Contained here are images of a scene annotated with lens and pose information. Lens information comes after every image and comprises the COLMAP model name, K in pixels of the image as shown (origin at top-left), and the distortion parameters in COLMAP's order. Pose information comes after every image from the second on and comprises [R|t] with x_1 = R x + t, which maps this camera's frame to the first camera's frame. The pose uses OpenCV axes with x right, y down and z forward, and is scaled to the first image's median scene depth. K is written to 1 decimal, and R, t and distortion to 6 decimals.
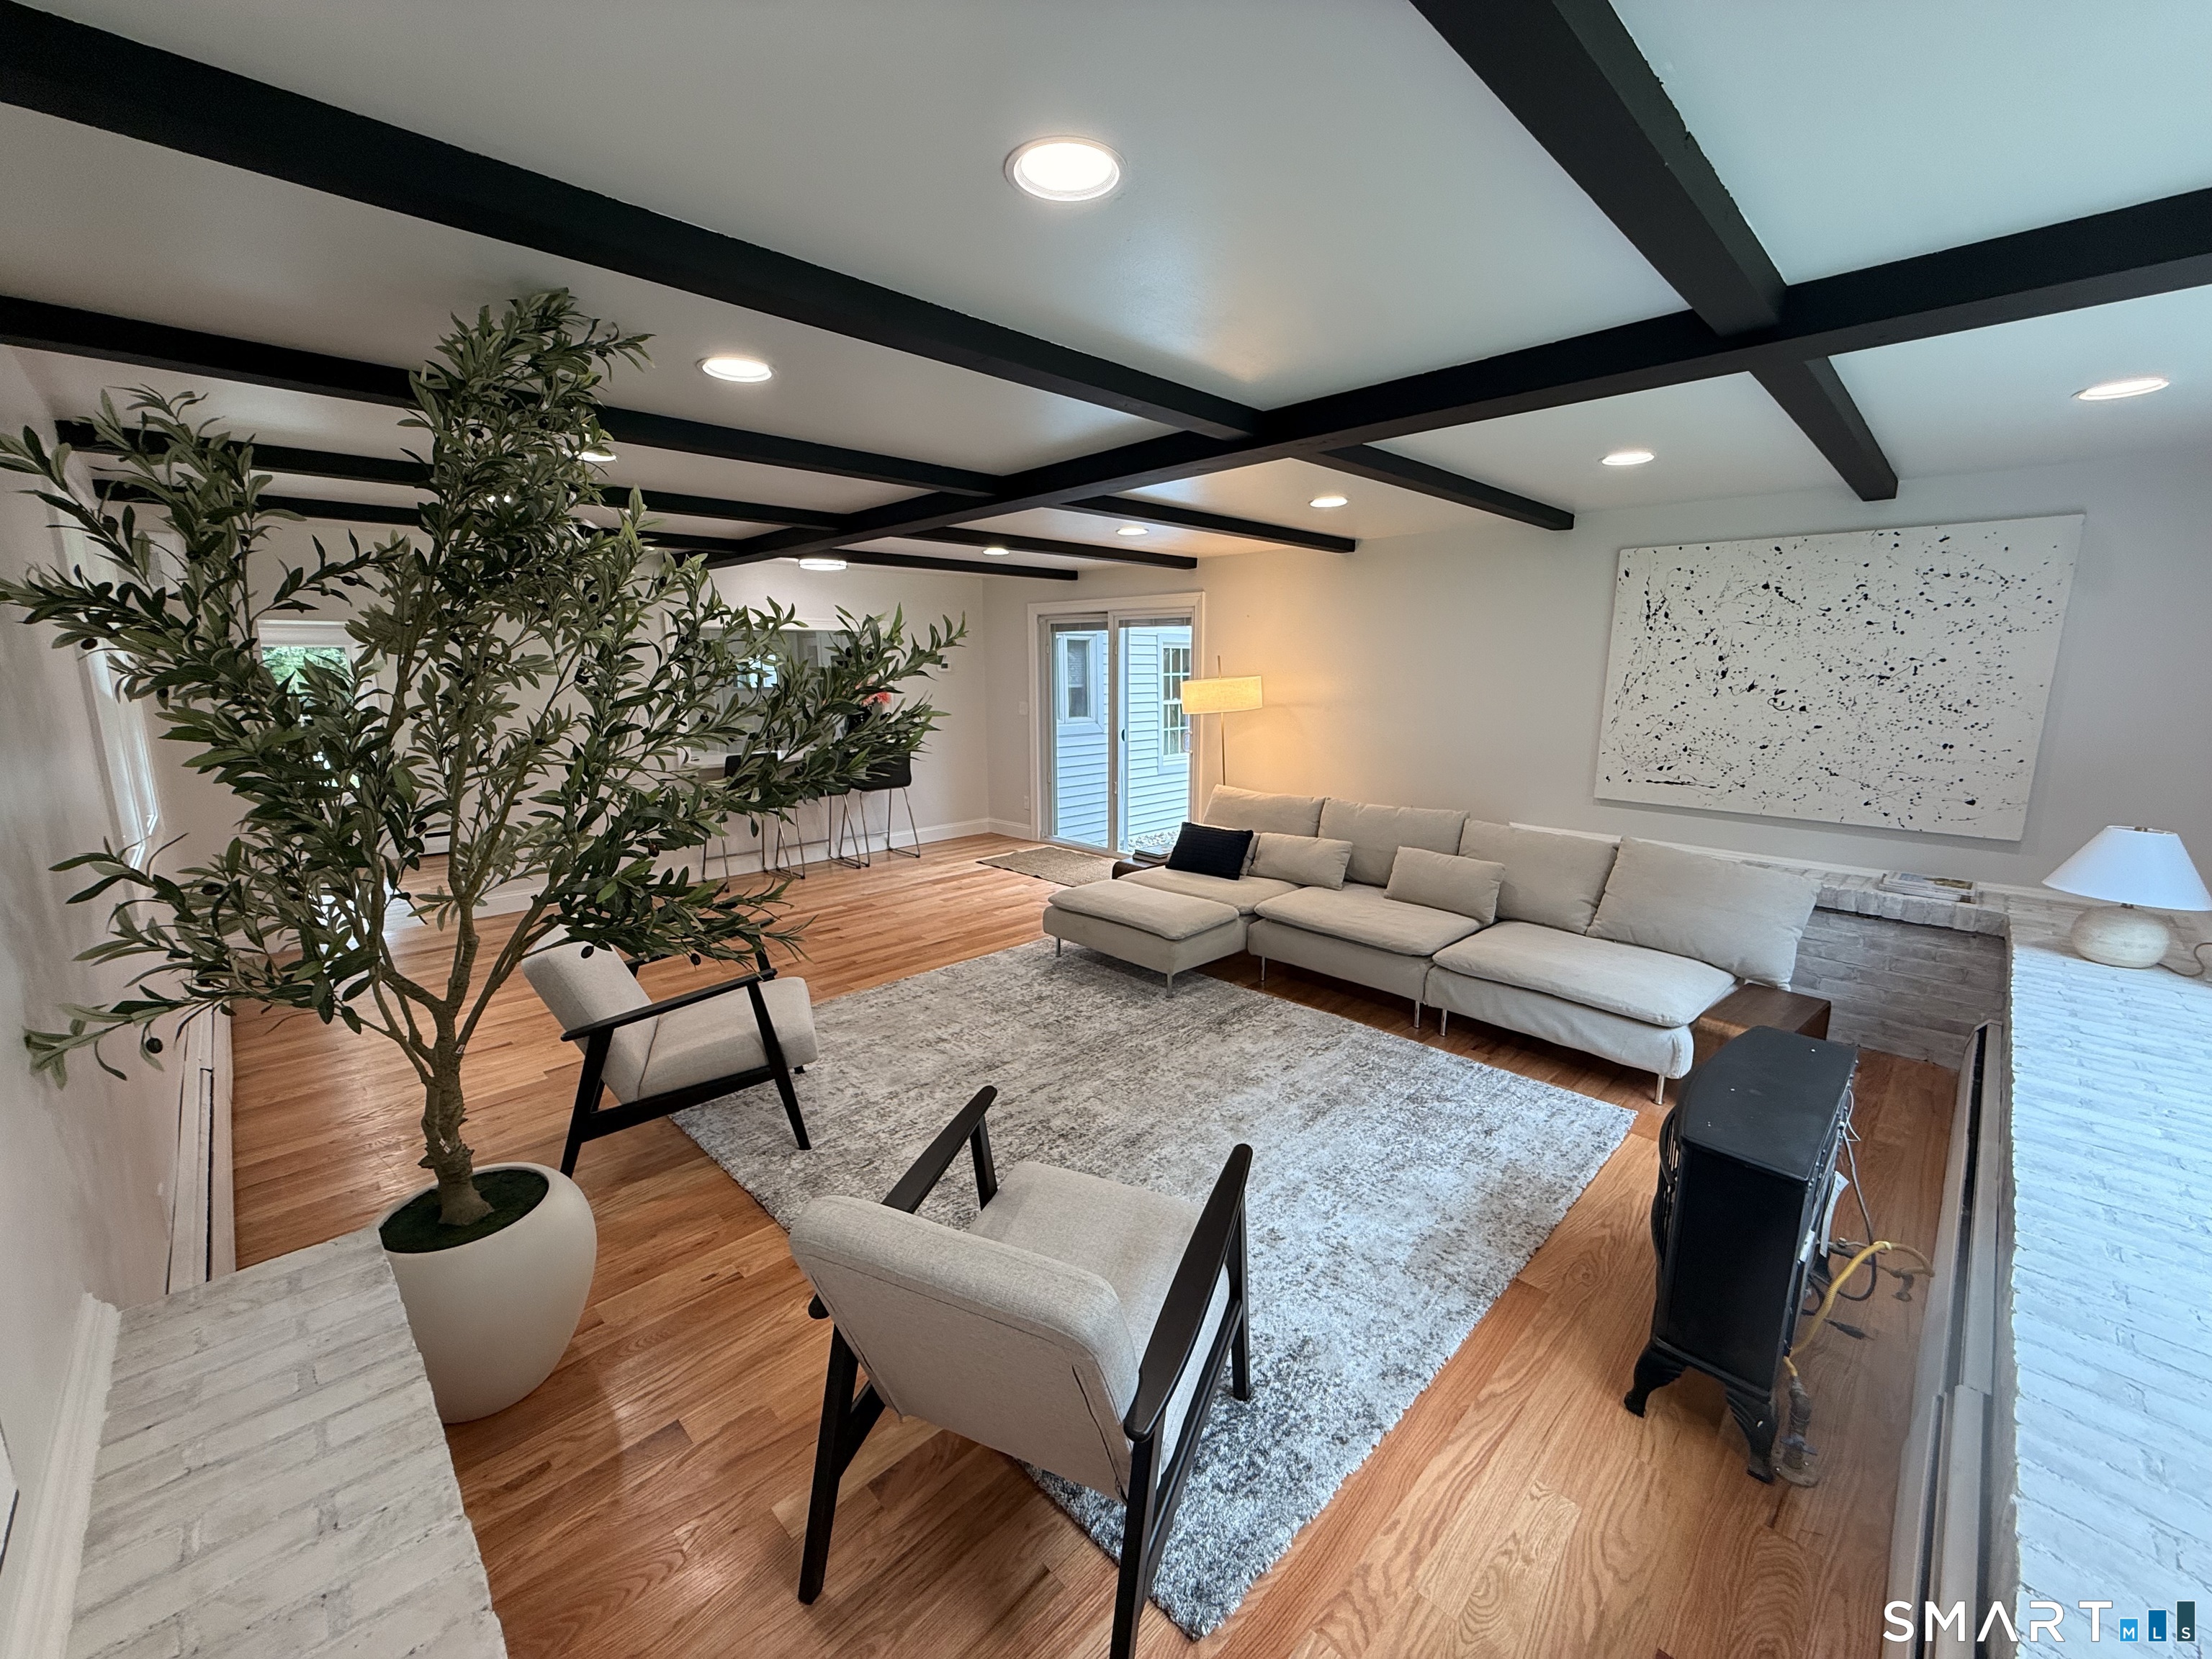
lens RADIAL K [[883.5, 0, 1100.9], [0, 883.5, 822.6], [0, 0, 1]] dist [0.001053, 0.000174]
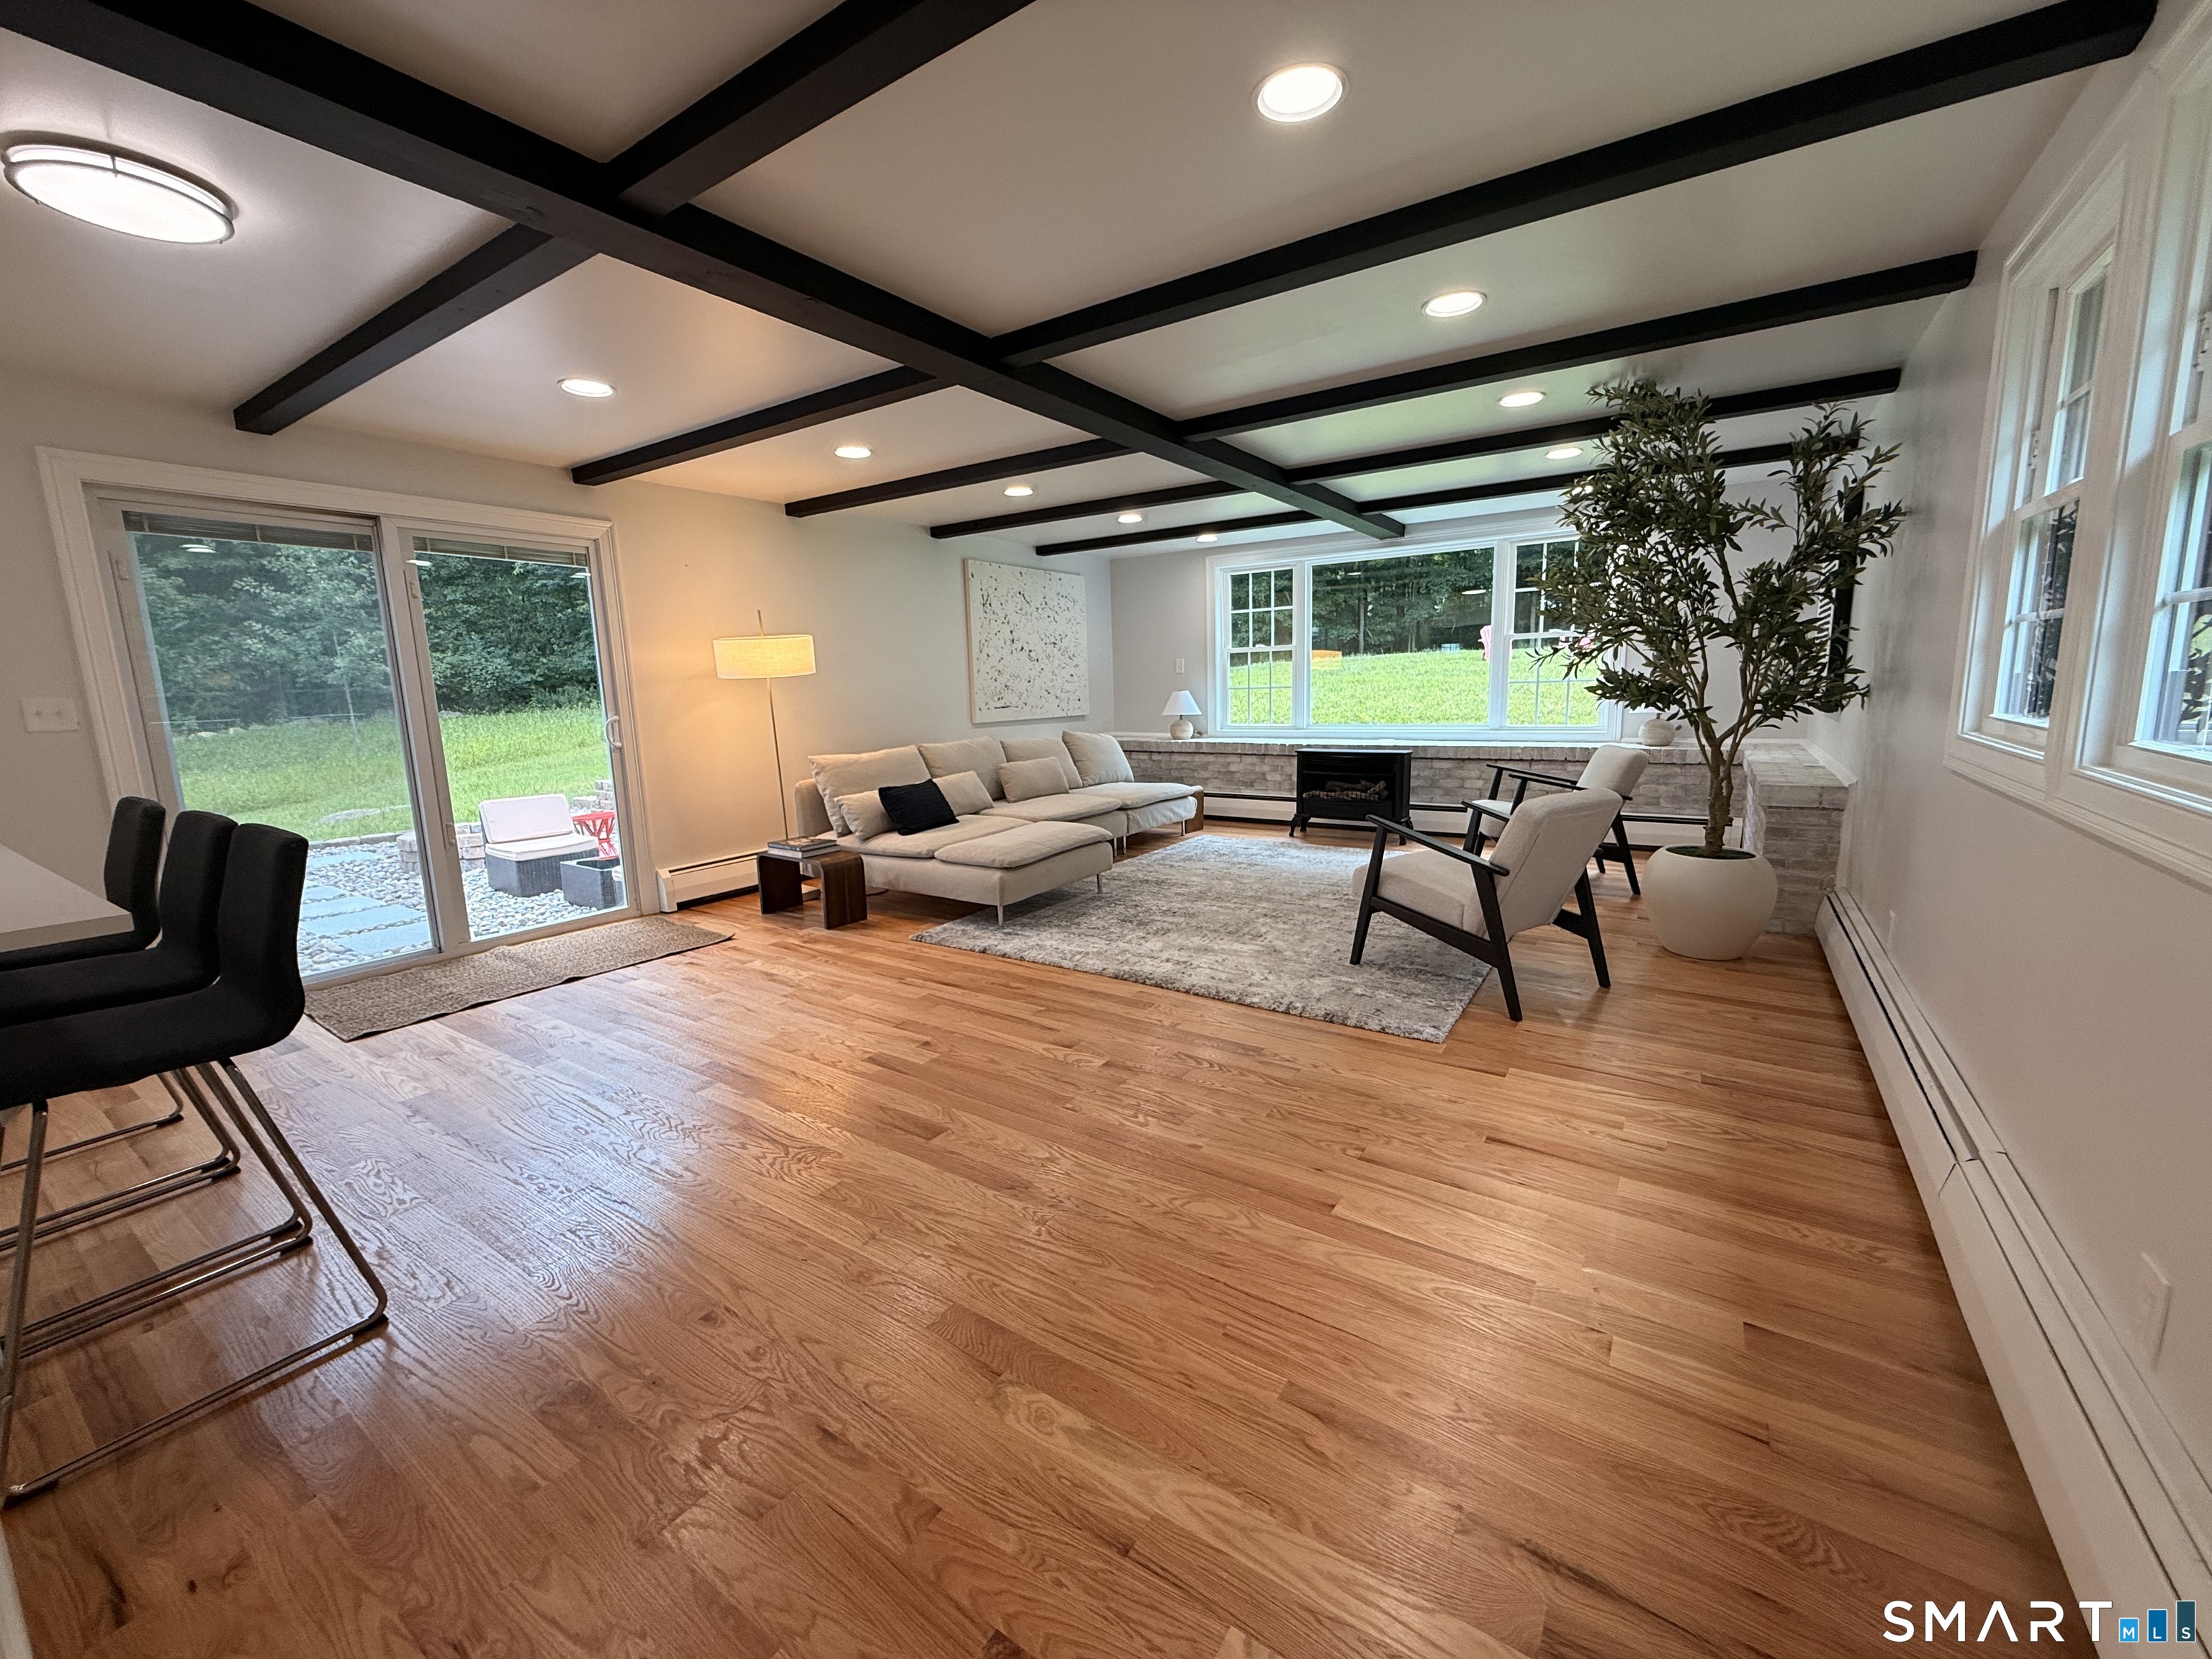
lens RADIAL K [[883.5, 0, 1100.9], [0, 883.5, 822.6], [0, 0, 1]] dist [0.001053, 0.000174]
pose [[-0.198762, -0.149042, 0.968648, -0.969506], [0.204956, 0.960193, 0.189797, -0.107417], [-0.958377, 0.236255, -0.160303, 1.077069]]
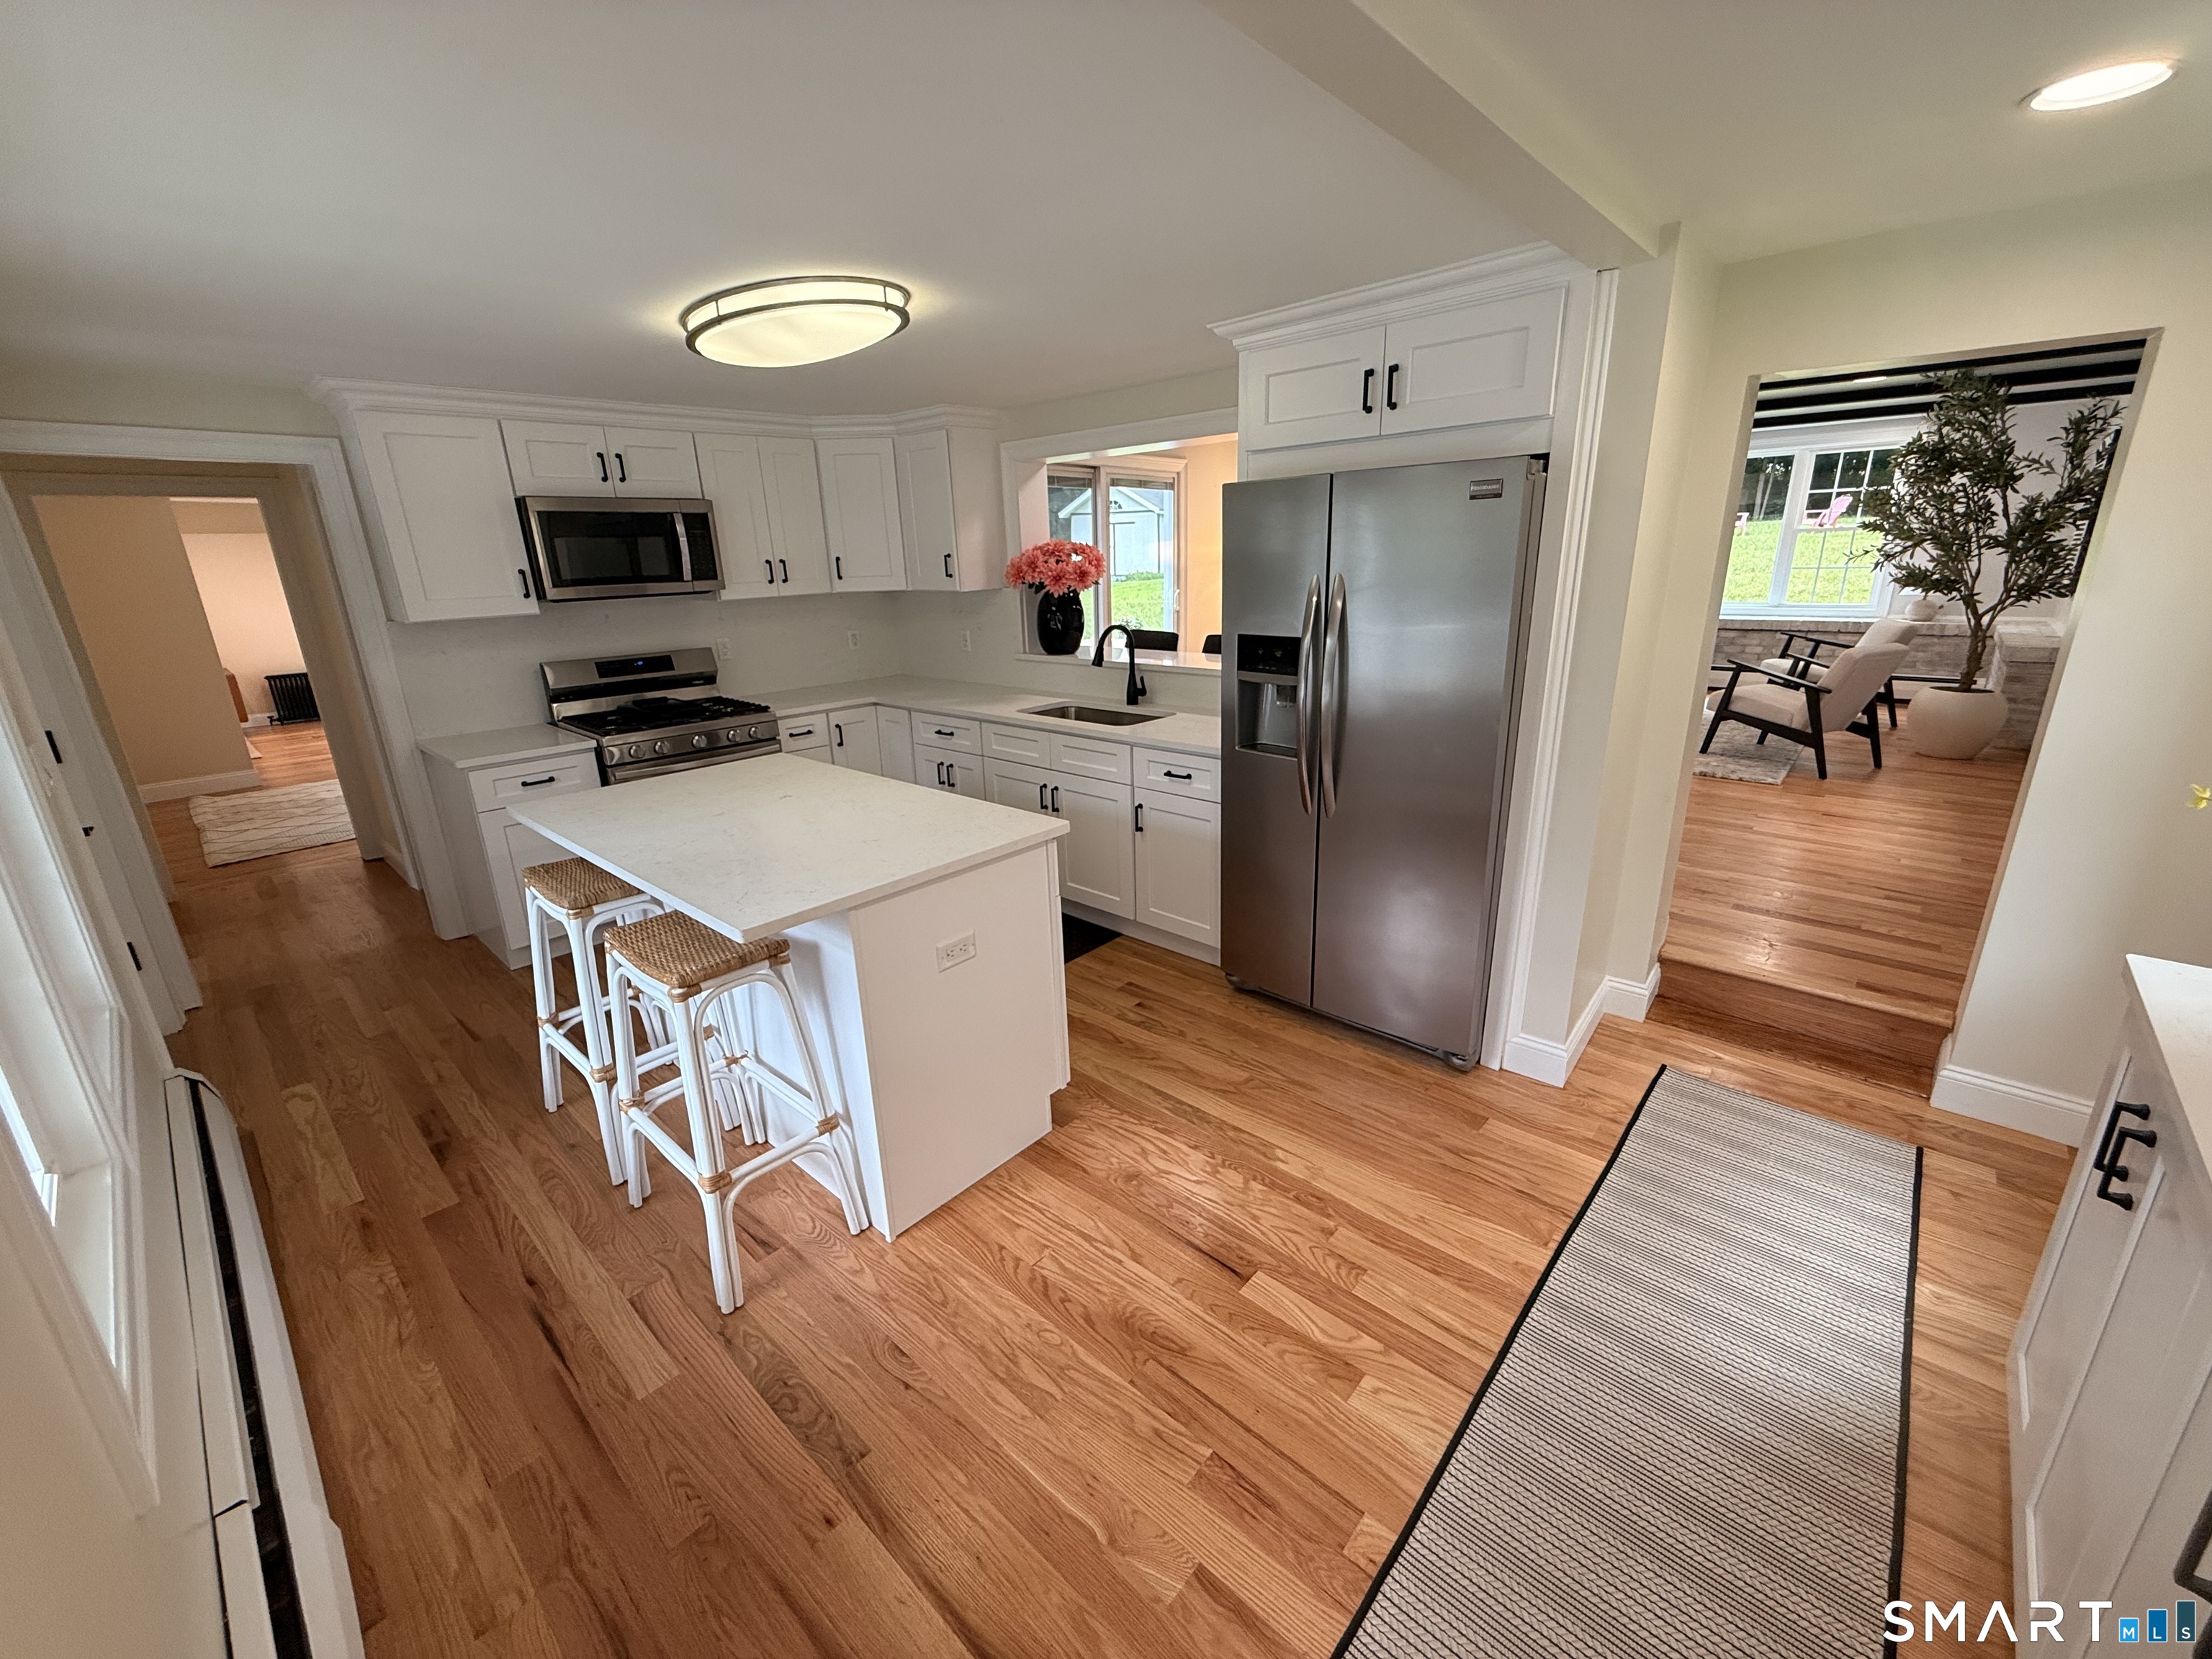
lens RADIAL K [[883.8, 0, 1108.5], [0, 883.8, 825.7], [0, 0, 1]] dist [0.000210, 0.000065]
pose [[-0.052742, -0.292858, 0.954700, -1.477933], [0.203450, 0.932828, 0.297389, -0.248561], [-0.977664, 0.209918, 0.010382, 1.617475]]
